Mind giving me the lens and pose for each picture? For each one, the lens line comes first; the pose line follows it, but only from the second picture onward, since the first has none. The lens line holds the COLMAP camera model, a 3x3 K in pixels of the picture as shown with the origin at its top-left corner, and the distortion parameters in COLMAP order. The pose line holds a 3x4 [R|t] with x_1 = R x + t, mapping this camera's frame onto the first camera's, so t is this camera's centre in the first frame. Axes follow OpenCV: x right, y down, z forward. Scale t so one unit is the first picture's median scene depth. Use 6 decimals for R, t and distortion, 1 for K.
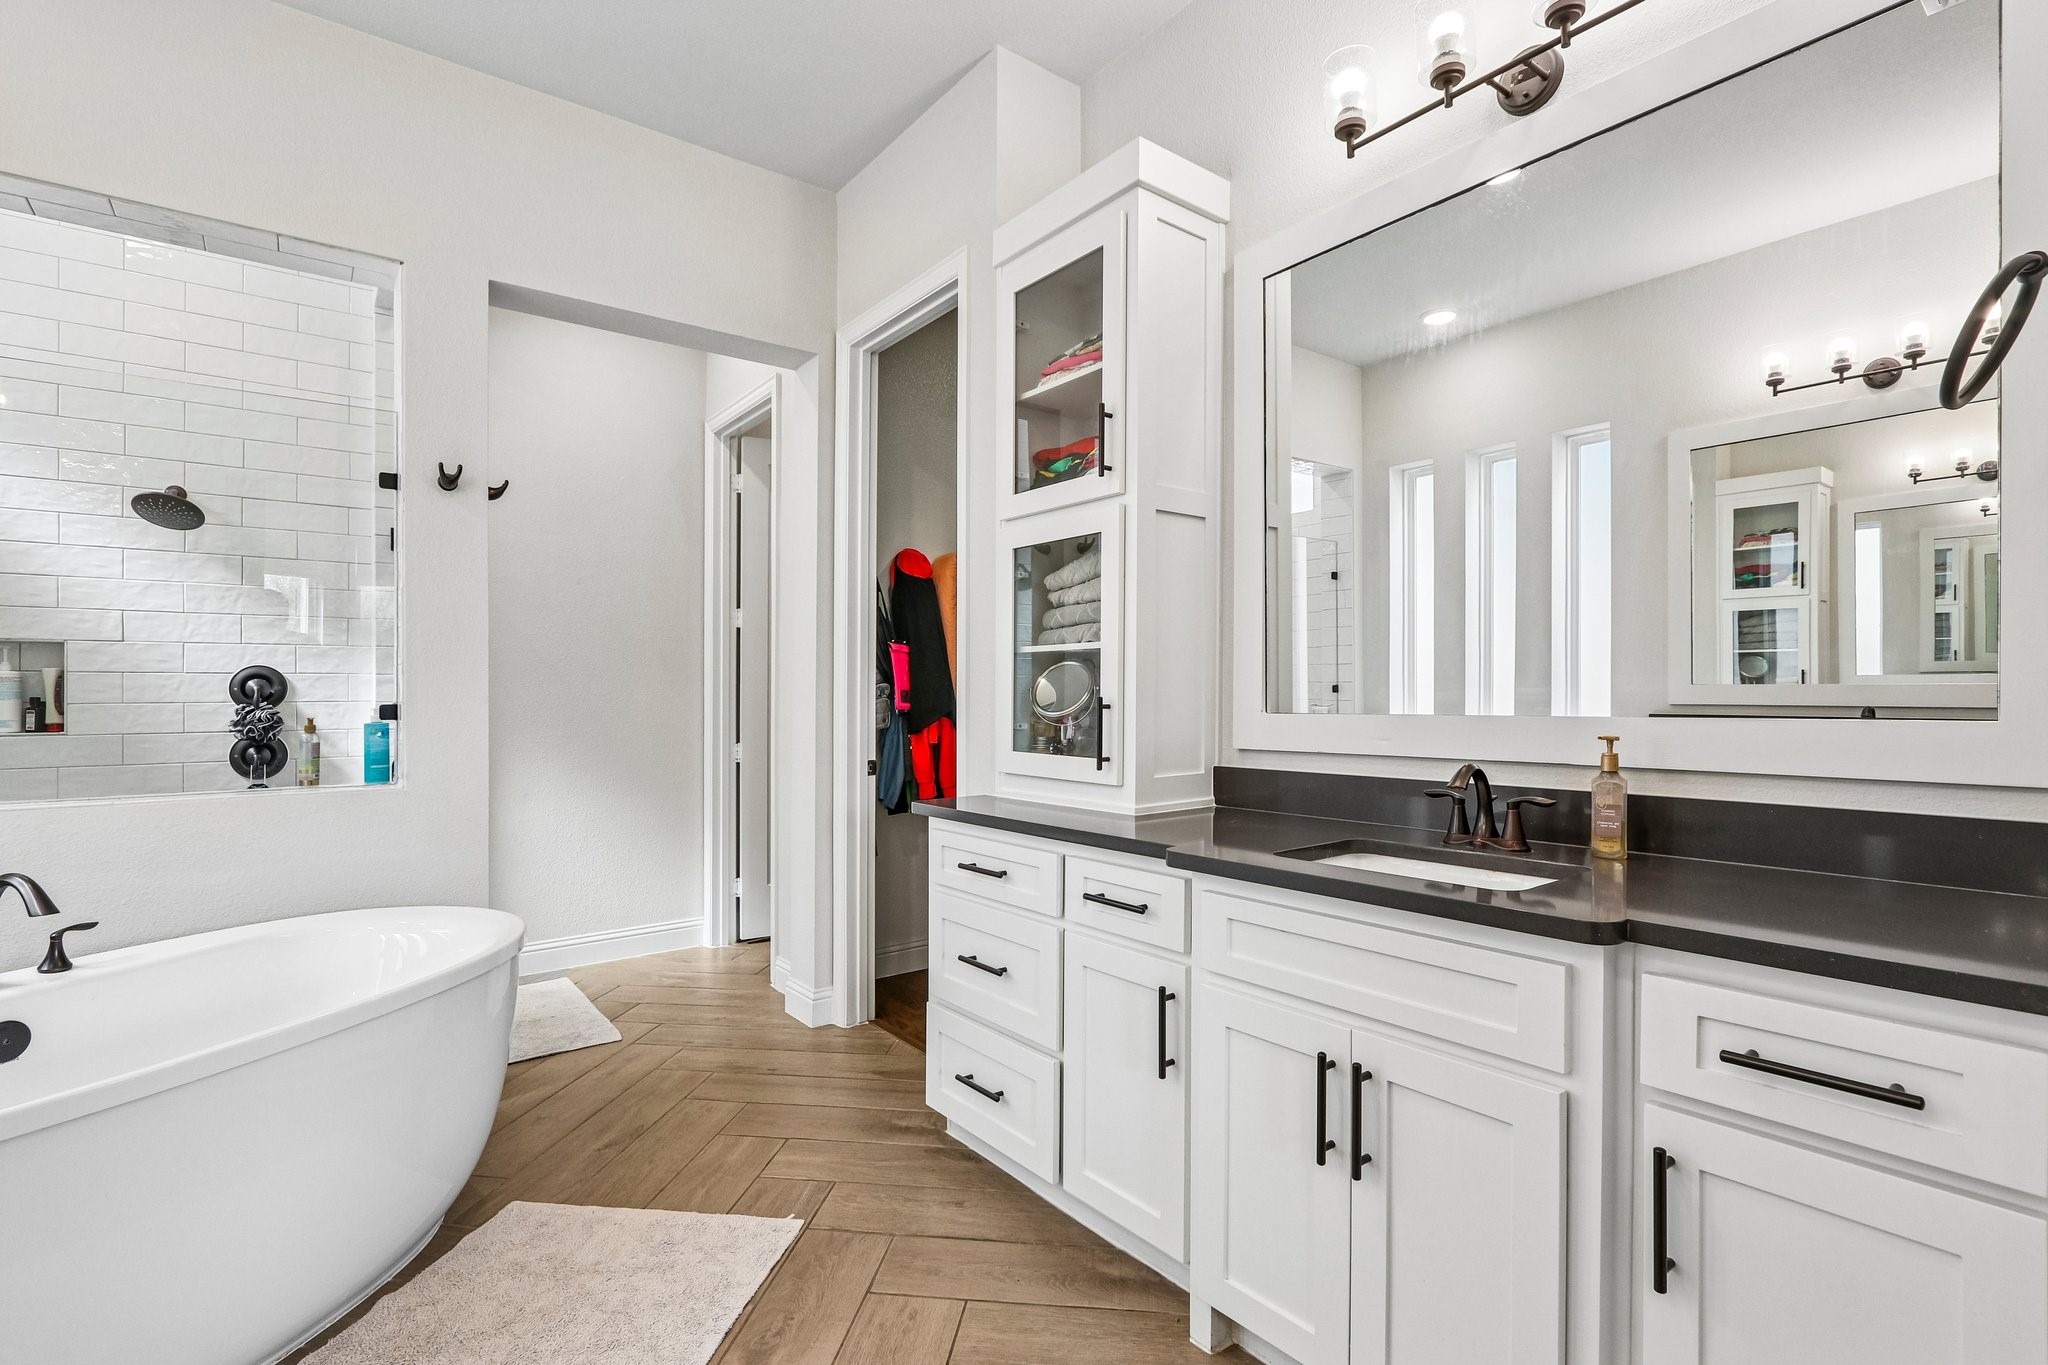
lens RADIAL K [[941.6, 0, 1036.9], [0, 941.6, 693.6], [0, 0, 1]] dist [-0.014606, 0.002571]
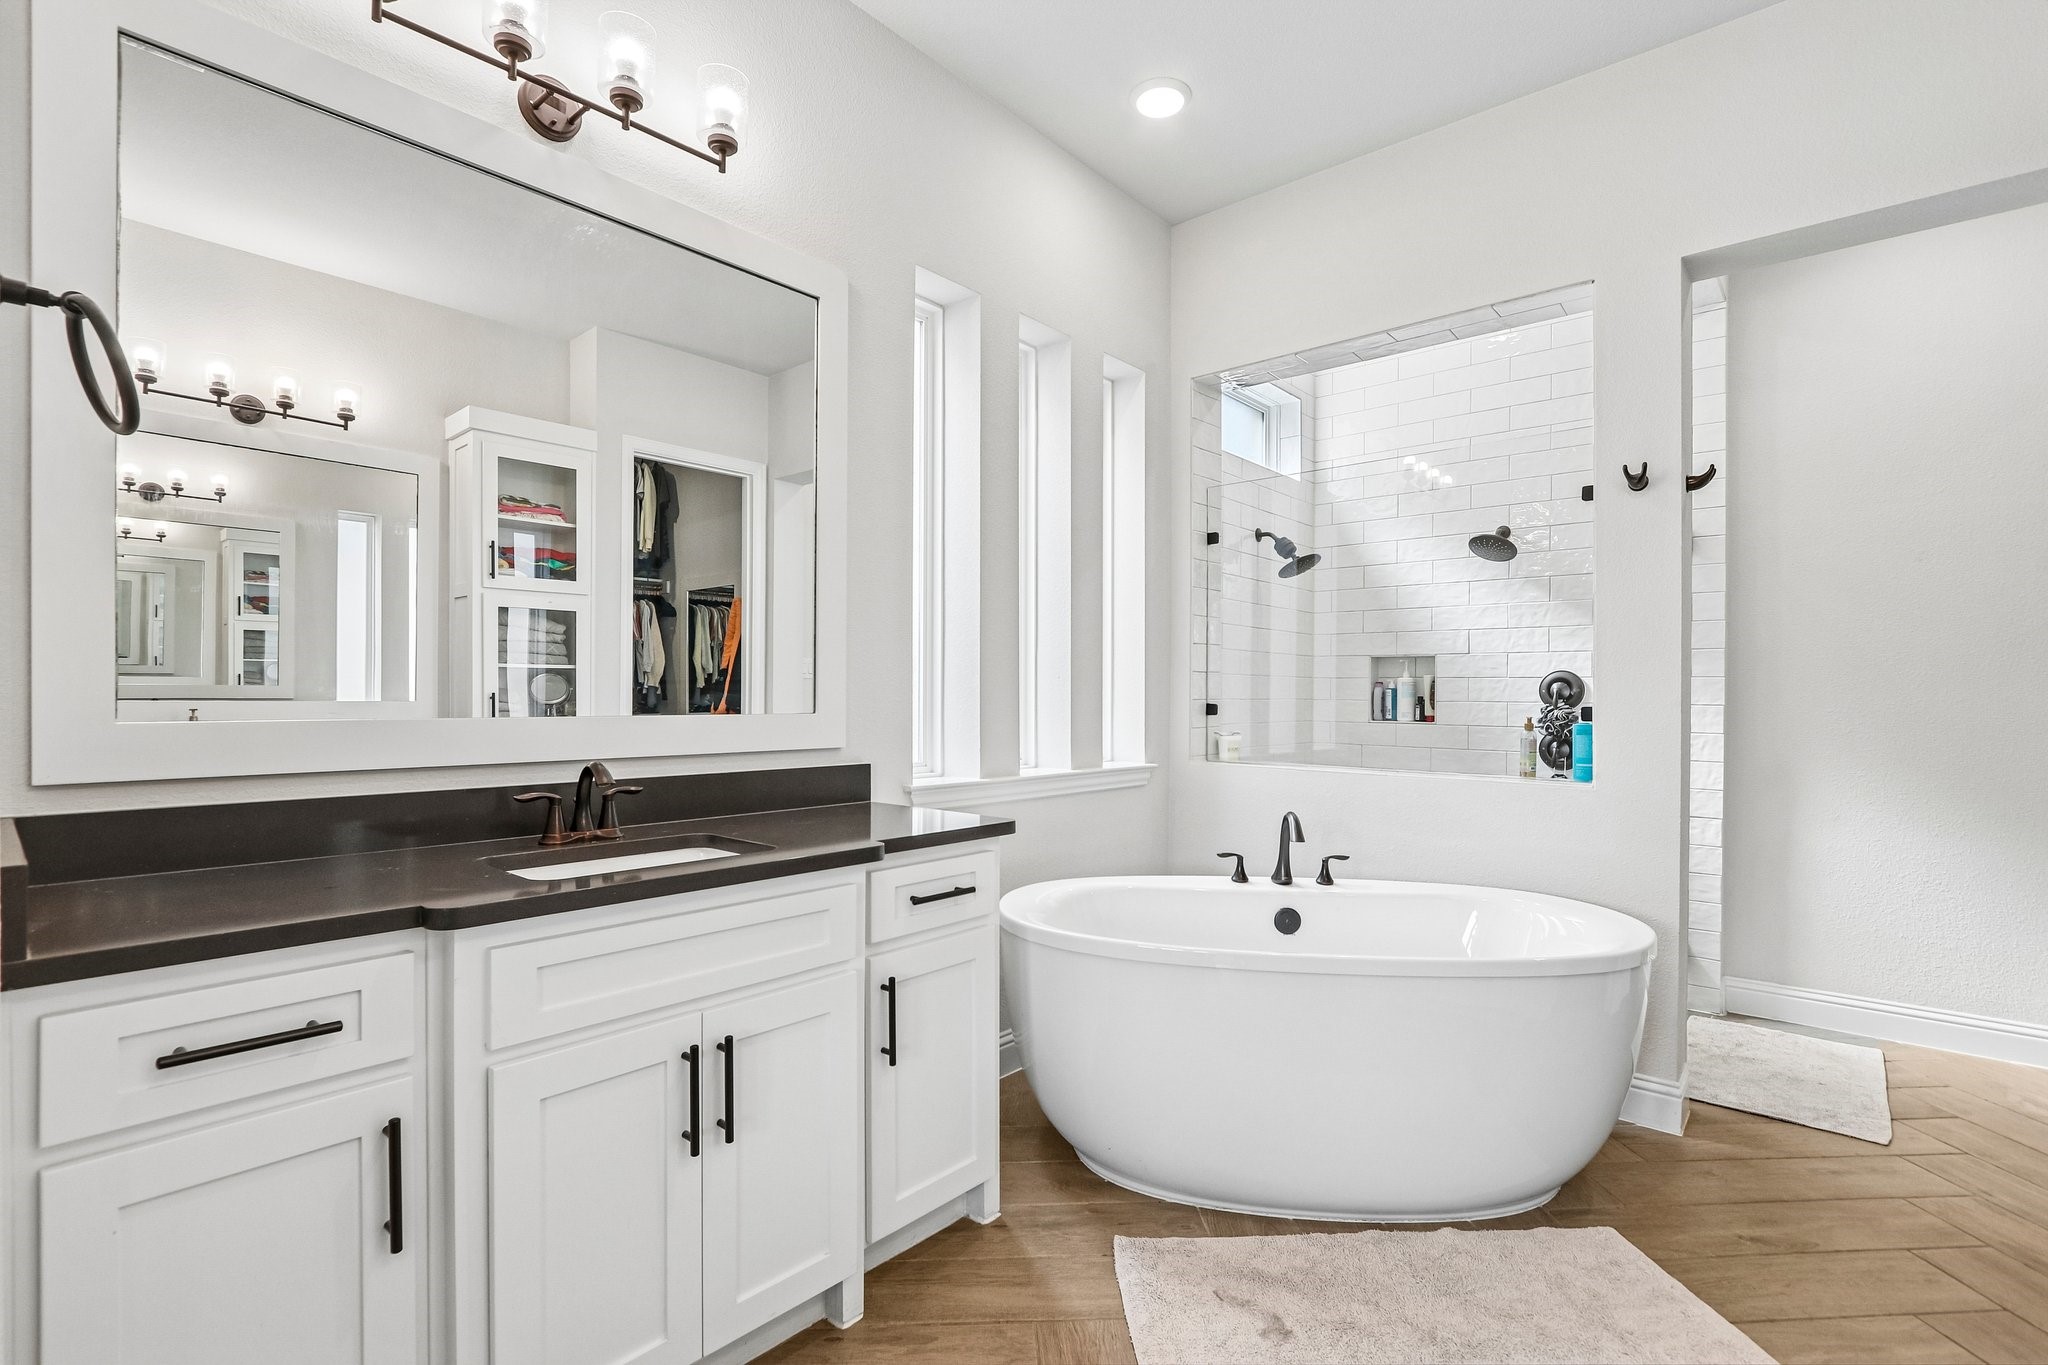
lens RADIAL K [[941.6, 0, 1031.1], [0, 941.6, 692.9], [0, 0, 1]] dist [-0.014606, 0.002571]
pose [[0.190677, 0.008113, -0.981619, 0.186493], [-0.009163, 0.999937, 0.006484, -0.004621], [0.981610, 0.007759, 0.190740, 0.162011]]
